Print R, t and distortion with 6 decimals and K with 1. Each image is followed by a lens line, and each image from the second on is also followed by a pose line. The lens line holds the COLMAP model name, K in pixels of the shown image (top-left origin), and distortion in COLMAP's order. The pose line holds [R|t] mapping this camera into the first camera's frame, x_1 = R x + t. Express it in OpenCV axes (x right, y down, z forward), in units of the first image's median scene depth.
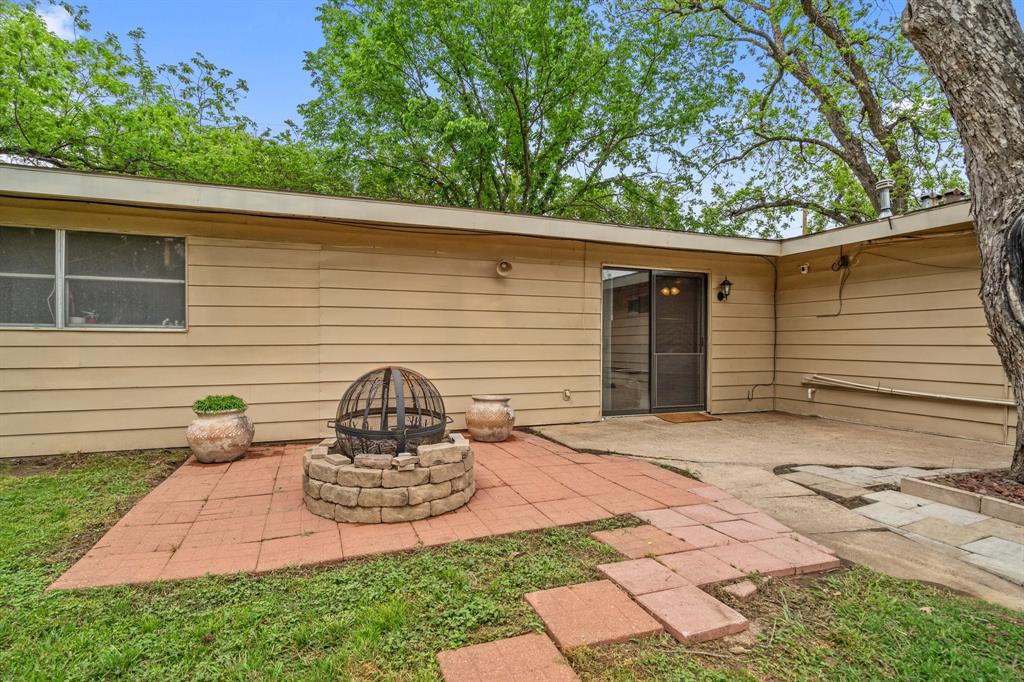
lens RADIAL K [[507.2, 0, 510.0], [0, 507.2, 342.3], [0, 0, 1]] dist [-0.016496, -0.000286]
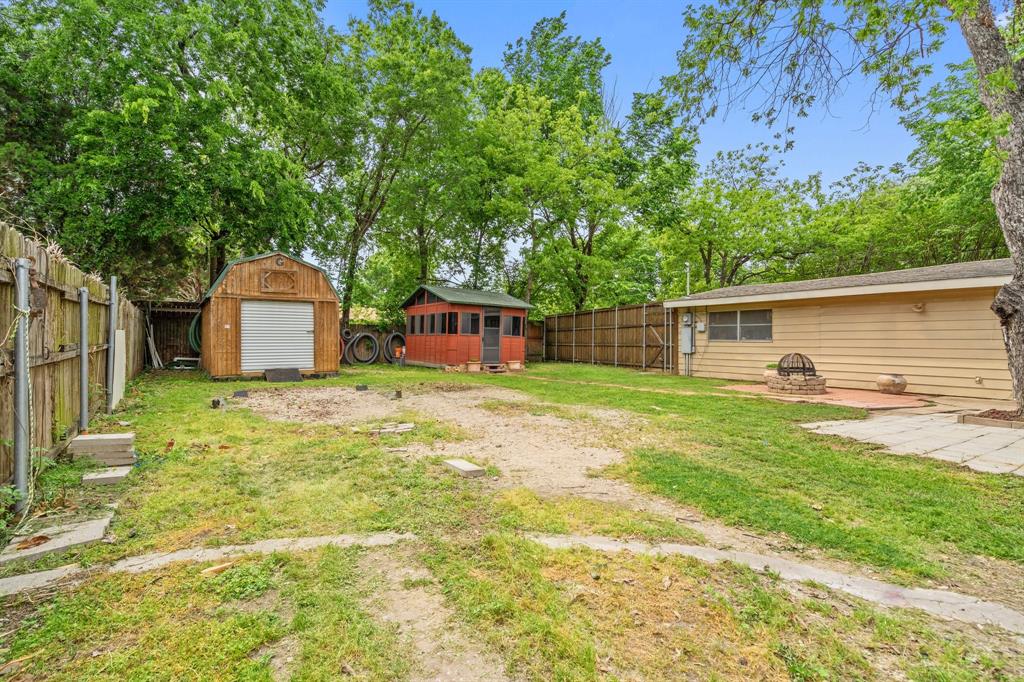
lens RADIAL K [[475.3, 0, 511.5], [0, 475.3, 342.9], [0, 0, 1]] dist [0.000836, 0.000060]
pose [[0.215799, -0.000206, -0.976438, 1.674405], [-0.013332, 0.999906, -0.003157, 0.012565], [0.976347, 0.013699, 0.215776, -1.029320]]
